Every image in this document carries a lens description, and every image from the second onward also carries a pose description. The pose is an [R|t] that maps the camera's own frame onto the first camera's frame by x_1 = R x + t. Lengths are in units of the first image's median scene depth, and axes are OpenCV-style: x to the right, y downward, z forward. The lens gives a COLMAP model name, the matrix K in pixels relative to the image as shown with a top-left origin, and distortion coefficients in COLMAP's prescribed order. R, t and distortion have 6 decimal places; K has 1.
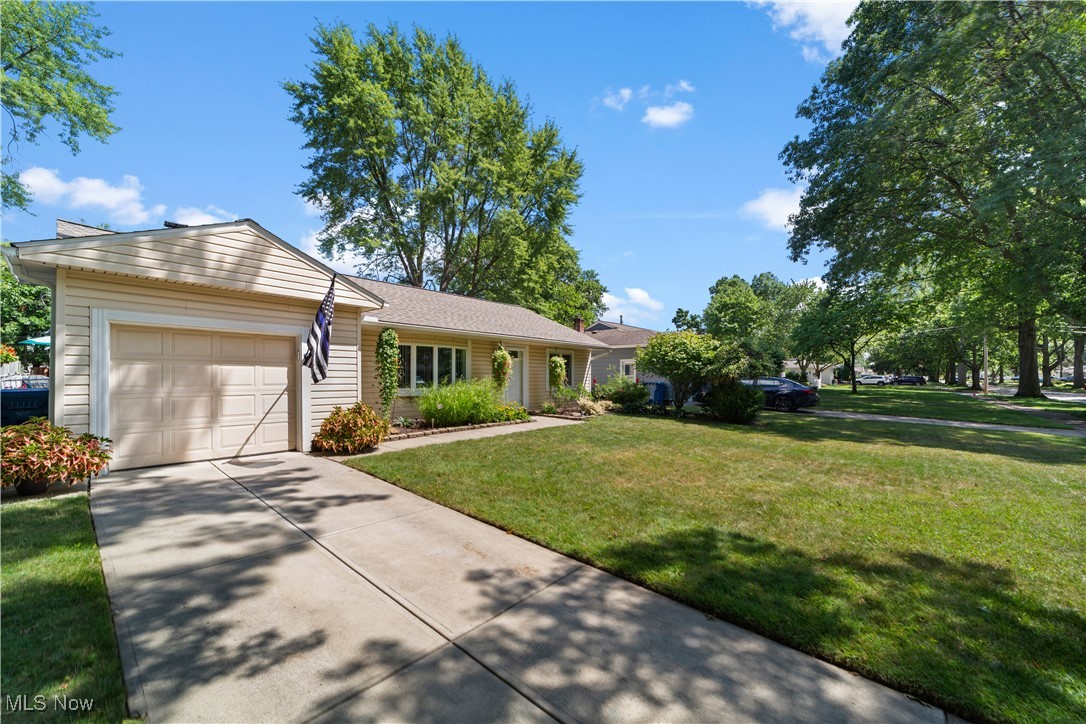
lens RADIAL K [[415.4, 0, 544.2], [0, 415.4, 364.8], [0, 0, 1]] dist [-0.023919, 0.009104]
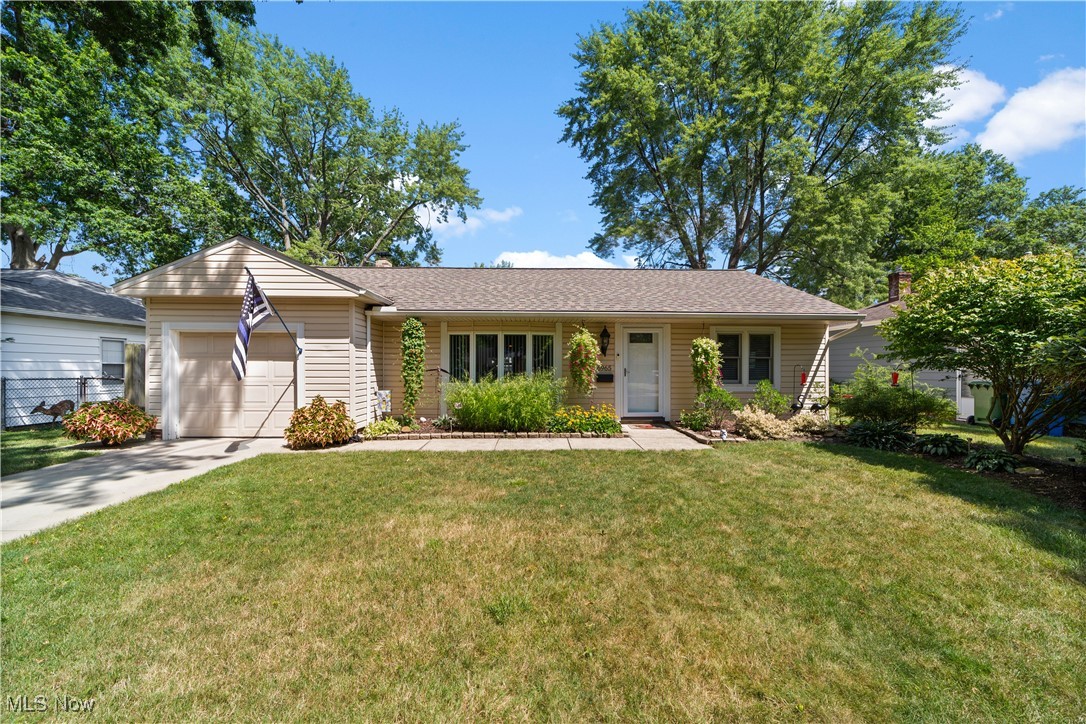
lens RADIAL K [[415.4, 0, 544.2], [0, 415.4, 364.8], [0, 0, 1]] dist [-0.023919, 0.009104]
pose [[0.663094, -0.011316, -0.748450, 0.387586], [0.021171, 0.999769, 0.003641, 0.015550], [0.748236, -0.018259, 0.663181, 0.463162]]
